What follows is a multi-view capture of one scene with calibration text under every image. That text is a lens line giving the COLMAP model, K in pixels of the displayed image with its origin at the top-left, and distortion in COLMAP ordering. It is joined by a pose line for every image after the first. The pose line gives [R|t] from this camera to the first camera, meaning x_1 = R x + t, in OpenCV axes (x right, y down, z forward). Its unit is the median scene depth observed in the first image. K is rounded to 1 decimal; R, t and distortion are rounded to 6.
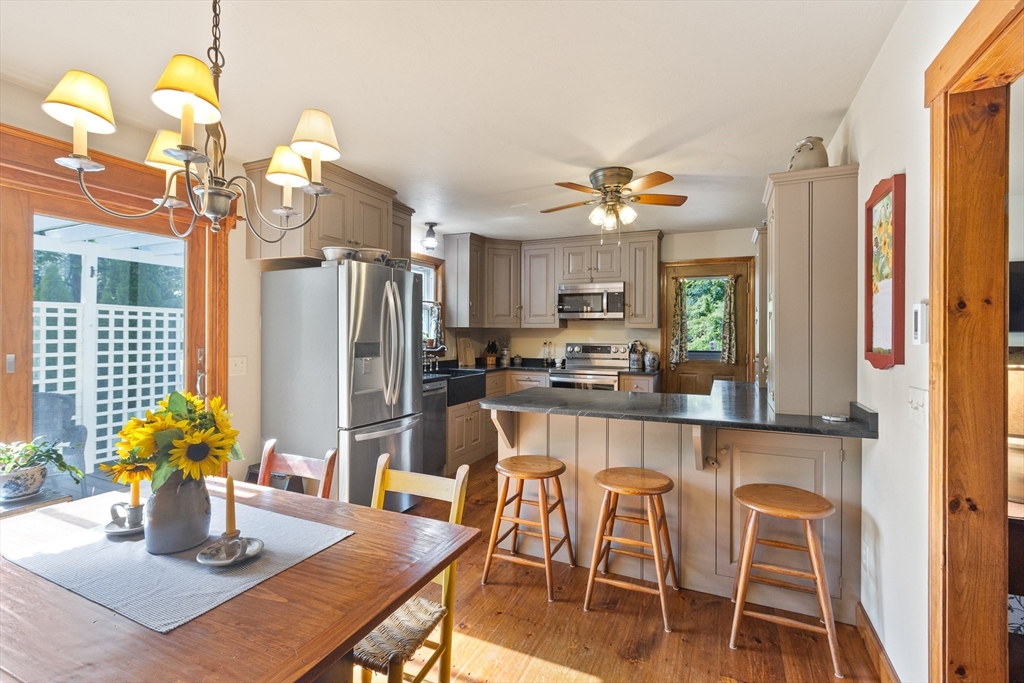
lens RADIAL K [[475.0, 0, 521.1], [0, 475.0, 333.3], [0, 0, 1]] dist [-0.000545, -0.001048]
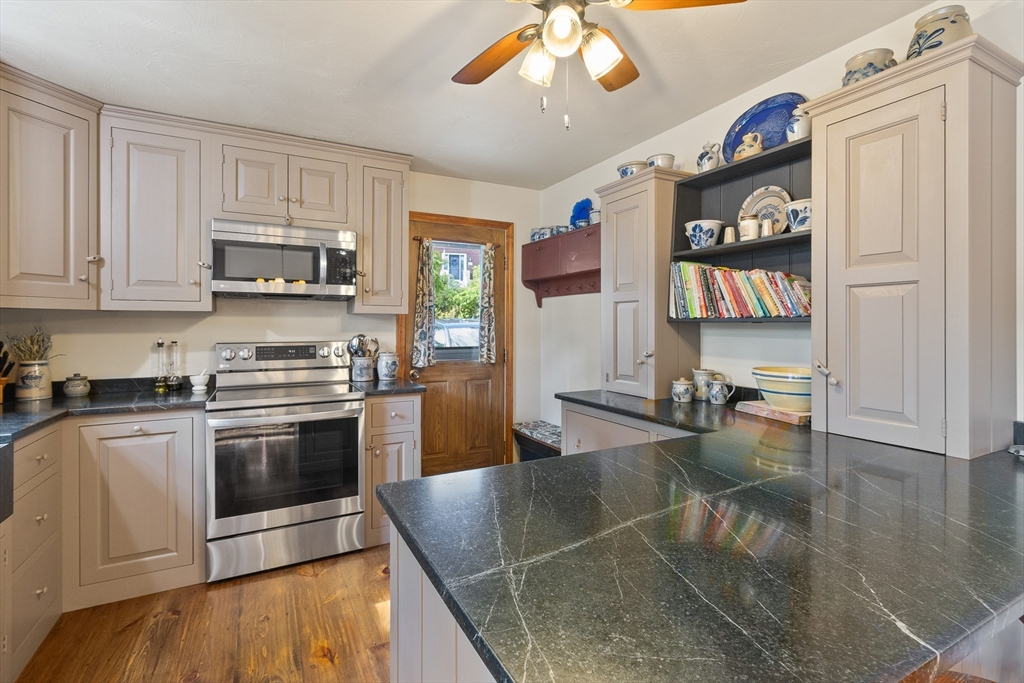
lens RADIAL K [[475.0, 0, 523.3], [0, 475.0, 324.9], [0, 0, 1]] dist [-0.000545, -0.001048]
pose [[0.606385, -0.004171, 0.795160, -0.115667], [0.002077, 0.999991, 0.003661, 0.001114], [-0.795169, -0.000568, 0.606388, 0.490058]]
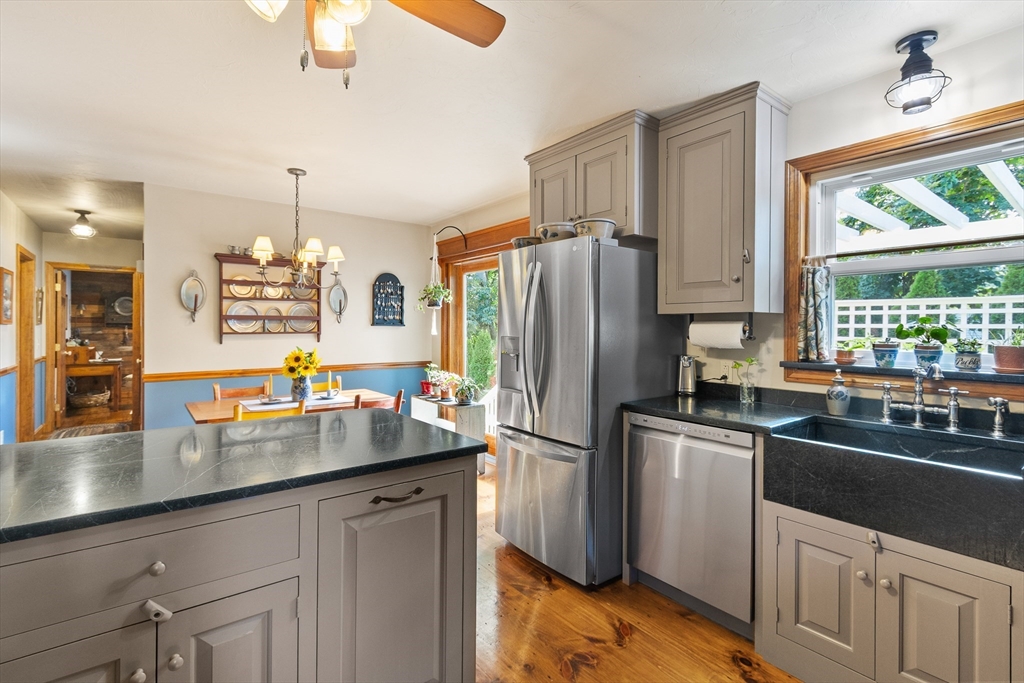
lens RADIAL K [[475.0, 0, 505.2], [0, 475.0, 330.7], [0, 0, 1]] dist [-0.000545, -0.001048]
pose [[-0.494226, -0.001435, -0.869332, 0.277803], [-0.006921, 0.999973, 0.002284, 0.002408], [0.869306, 0.007146, -0.494223, 0.832760]]
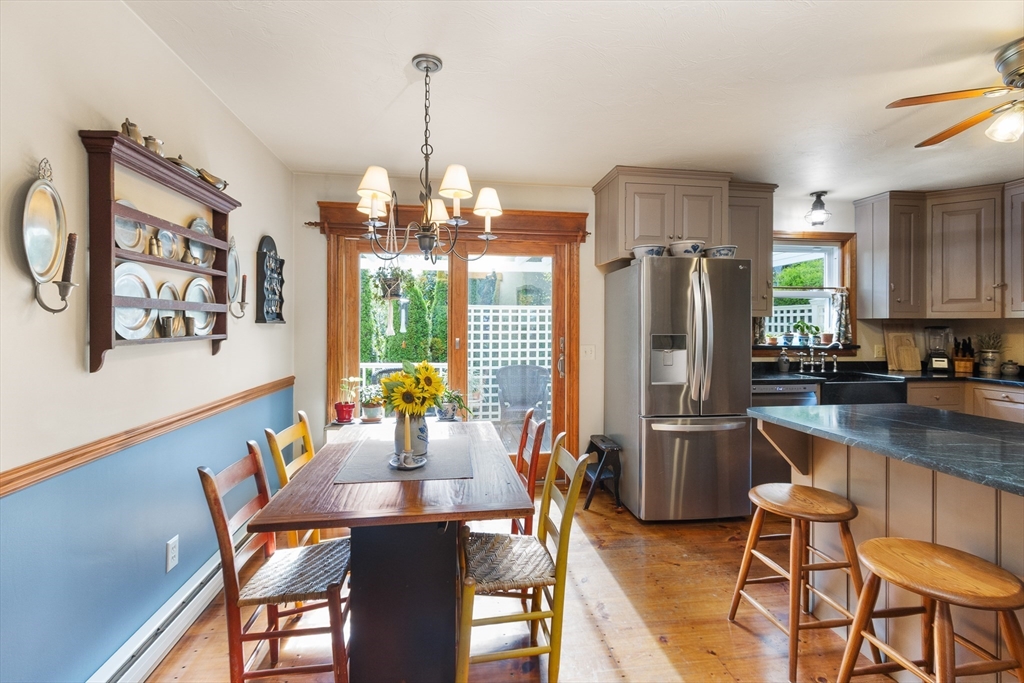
lens RADIAL K [[475.0, 0, 509.7], [0, 475.0, 325.6], [0, 0, 1]] dist [-0.000545, -0.001048]
pose [[0.525785, -0.003404, -0.850611, 0.210428], [-0.000342, 0.999991, -0.004214, 0.001937], [0.850617, 0.002507, 0.525779, 0.103195]]
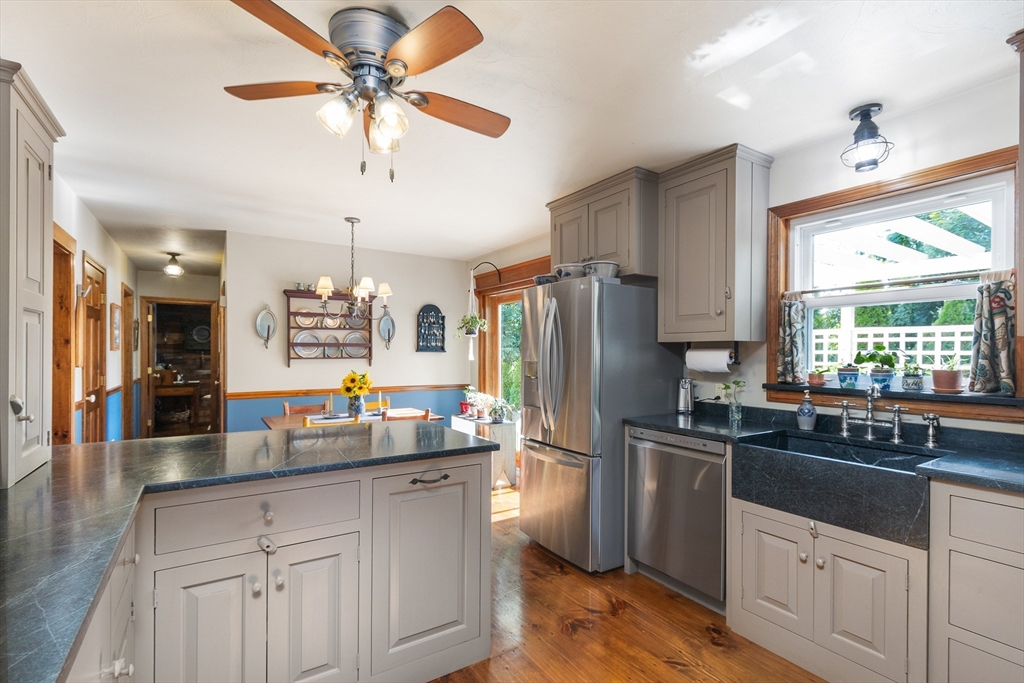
lens RADIAL K [[475.0, 0, 509.1], [0, 475.0, 360.4], [0, 0, 1]] dist [-0.000545, -0.001048]
pose [[-0.567905, 0.004225, -0.823083, 0.338158], [-0.008353, 0.999906, 0.010896, 0.002243], [0.823051, 0.013063, -0.567817, 0.902435]]
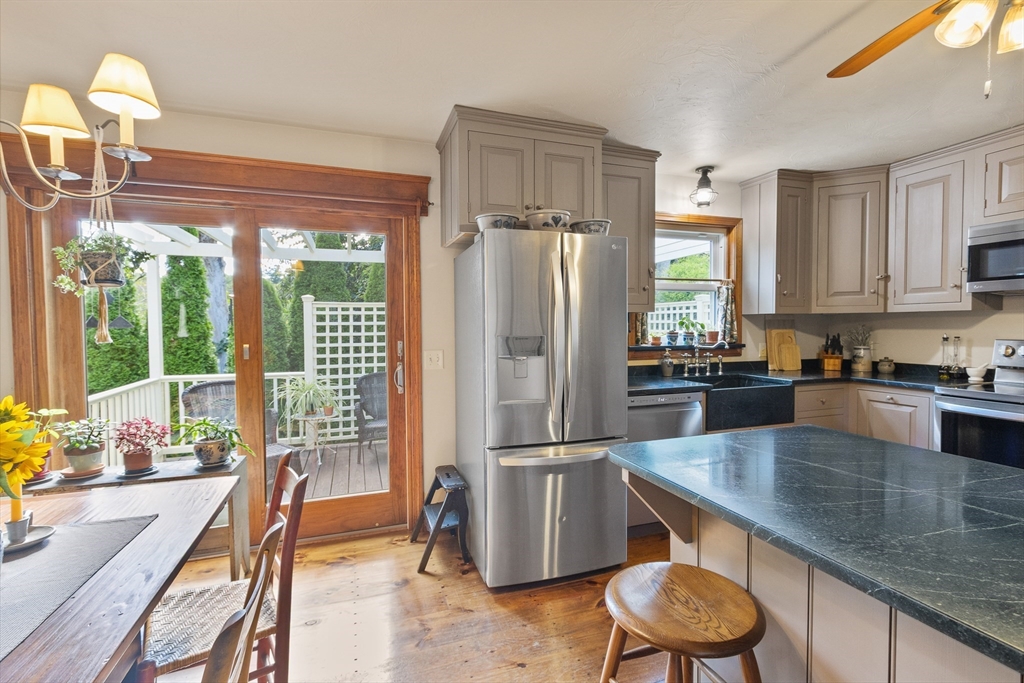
lens RADIAL K [[475.0, 0, 509.4], [0, 475.0, 340.5], [0, 0, 1]] dist [-0.000545, -0.001048]
pose [[0.678371, 0.014216, -0.734582, 0.125969], [0.010312, 0.999530, 0.028866, 0.001781], [0.734647, -0.027157, 0.677906, 0.276020]]
